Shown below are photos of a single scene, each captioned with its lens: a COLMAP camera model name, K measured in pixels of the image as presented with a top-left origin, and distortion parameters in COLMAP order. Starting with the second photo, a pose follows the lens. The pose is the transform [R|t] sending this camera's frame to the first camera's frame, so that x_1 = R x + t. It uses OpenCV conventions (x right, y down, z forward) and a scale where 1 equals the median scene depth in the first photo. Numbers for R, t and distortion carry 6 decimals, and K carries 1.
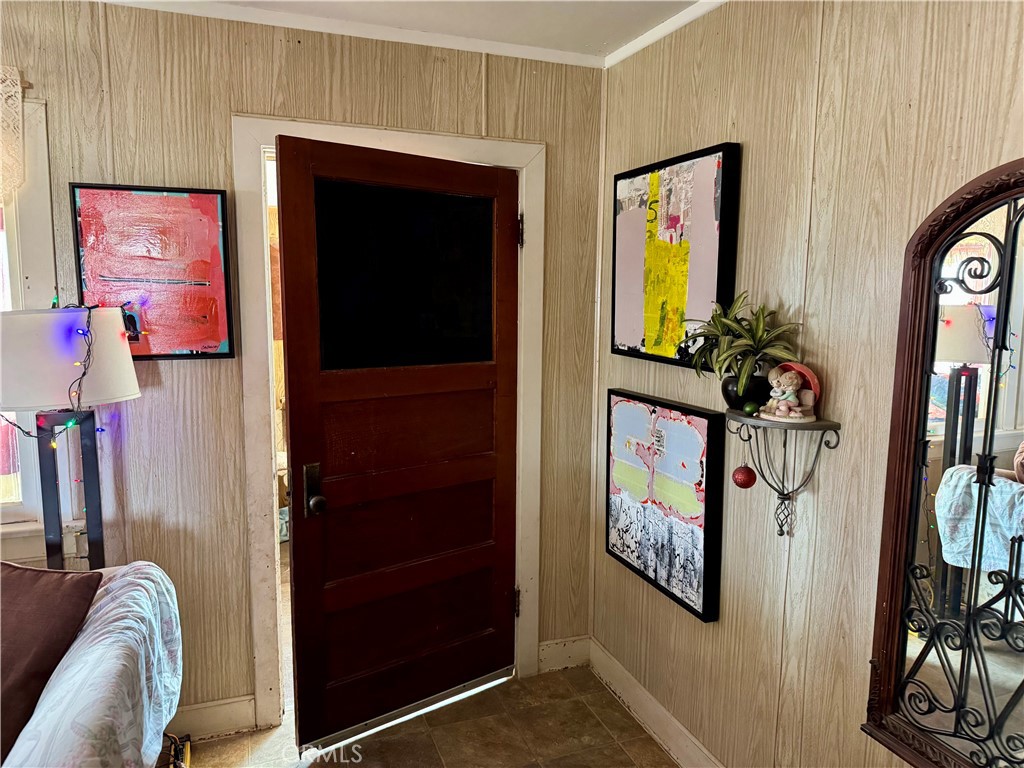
lens RADIAL K [[730.0, 0, 510.3], [0, 730.0, 387.7], [0, 0, 1]] dist [0.074810, -0.077076]
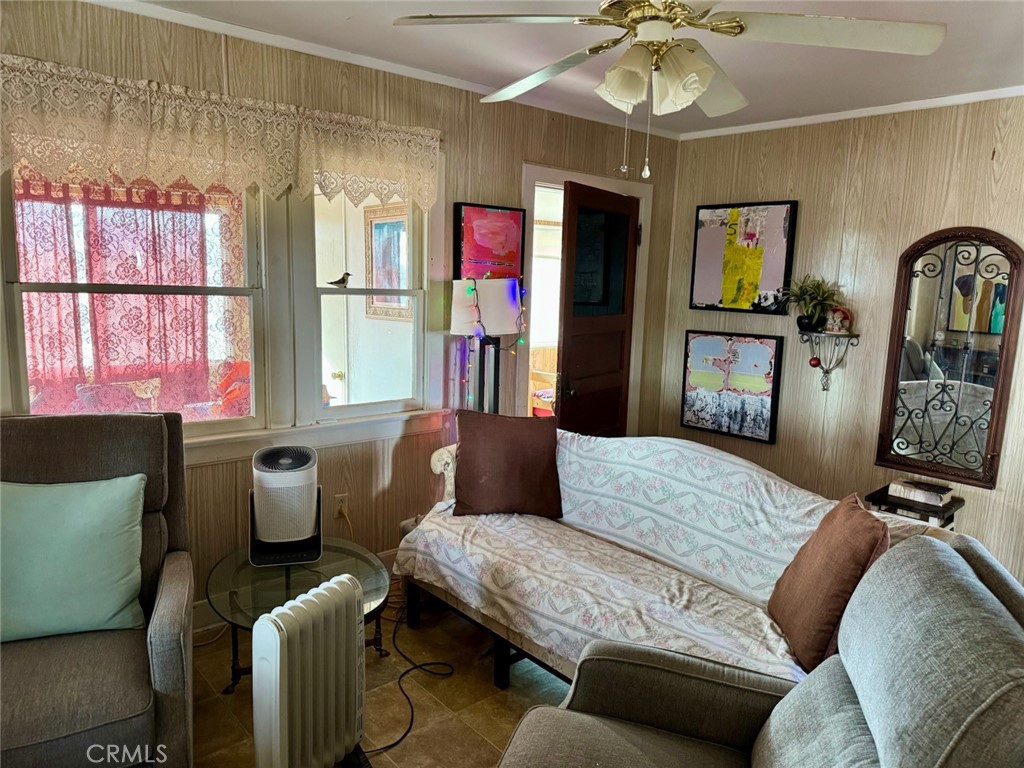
lens RADIAL K [[728.8, 0, 511.4], [0, 728.8, 393.5], [0, 0, 1]] dist [0.054099, -0.089287]
pose [[0.938206, -0.036077, 0.344191, -0.998580], [0.023845, 0.998927, 0.039708, 0.085990], [-0.345254, -0.029047, 0.938060, -0.554402]]
